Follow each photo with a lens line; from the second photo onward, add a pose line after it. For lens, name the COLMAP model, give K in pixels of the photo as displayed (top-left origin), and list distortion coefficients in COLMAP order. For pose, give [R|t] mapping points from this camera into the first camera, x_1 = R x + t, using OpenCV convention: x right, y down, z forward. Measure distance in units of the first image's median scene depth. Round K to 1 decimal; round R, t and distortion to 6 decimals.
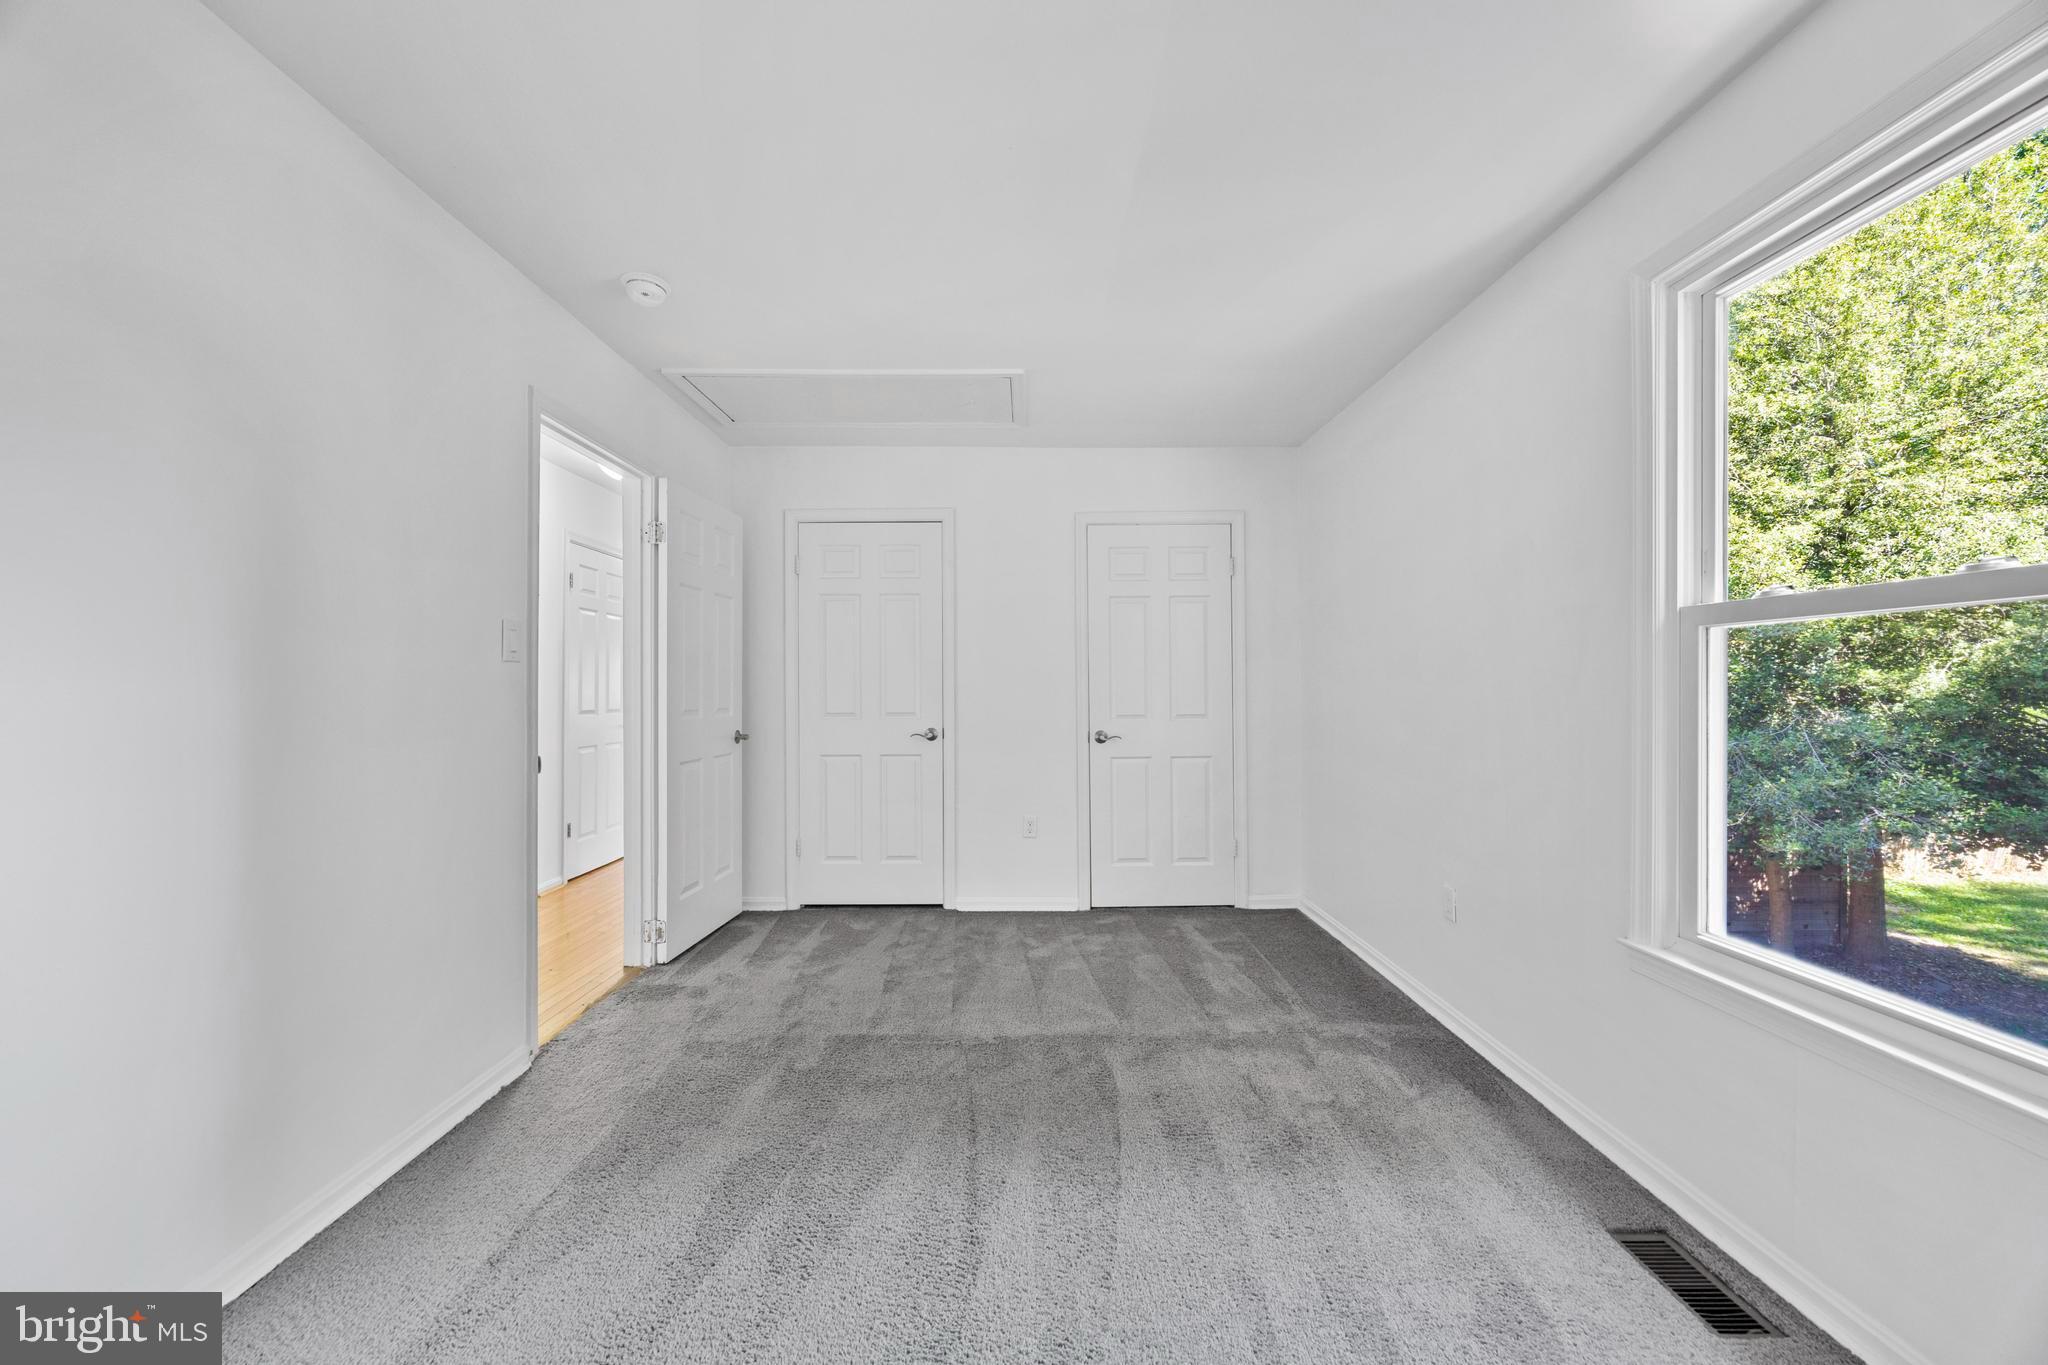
lens RADIAL K [[796.5, 0, 1034.1], [0, 796.5, 677.1], [0, 0, 1]] dist [-0.006850, 0.000541]
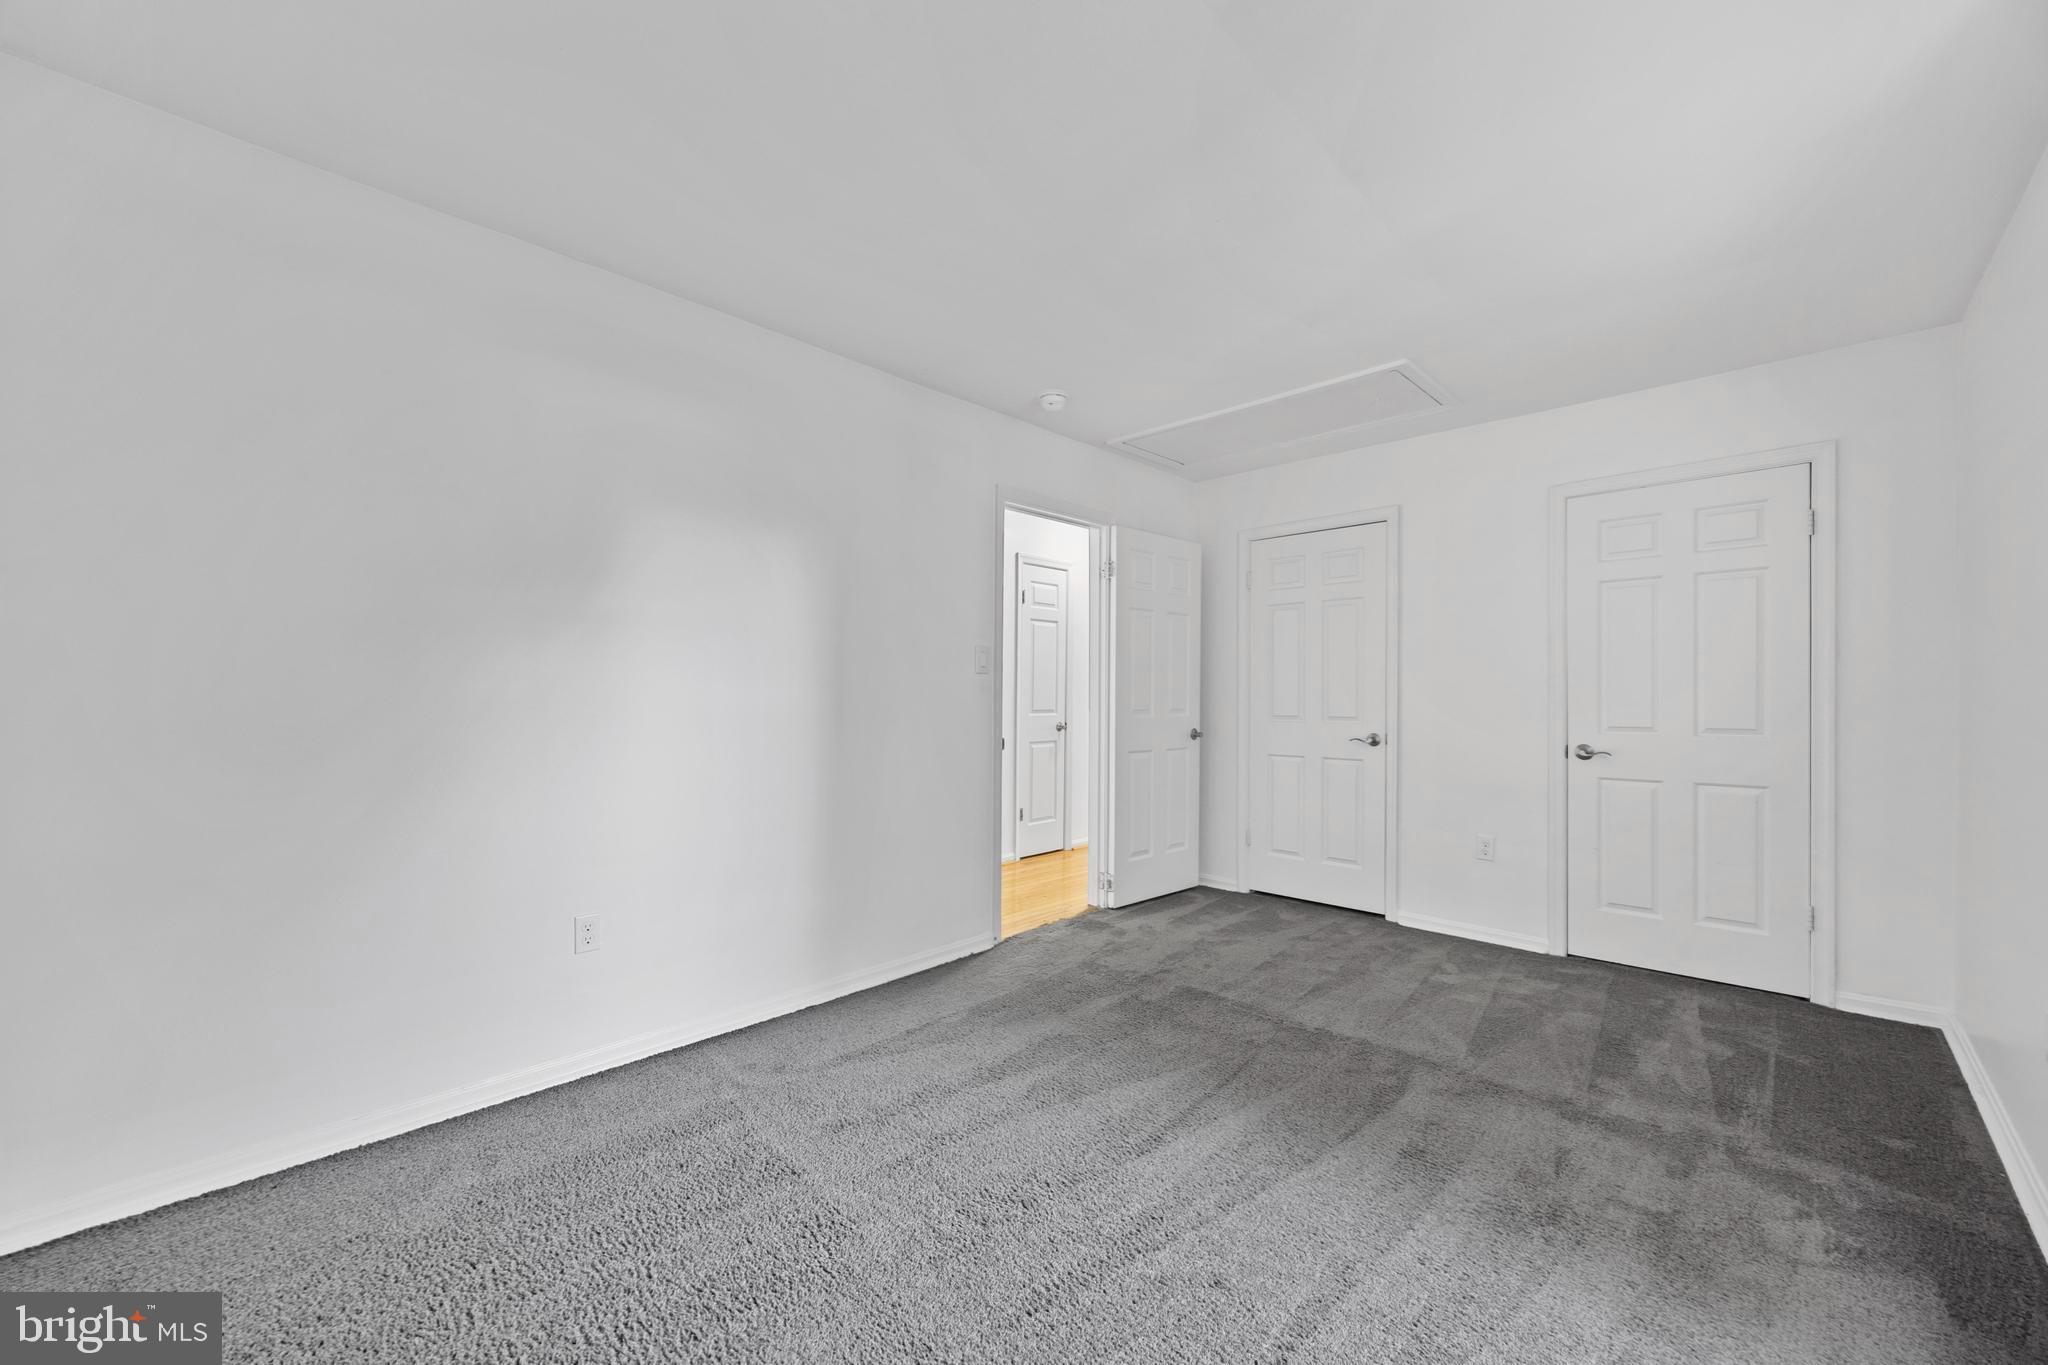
lens RADIAL K [[833.5, 0, 1024.0], [0, 833.5, 682.5], [0, 0, 1]] dist [-0.009272, 0.000339]
pose [[0.693244, -0.004983, -0.720686, 0.411228], [0.006593, 0.999978, -0.000573, -0.000804], [0.720673, -0.004354, 0.693262, -0.024649]]
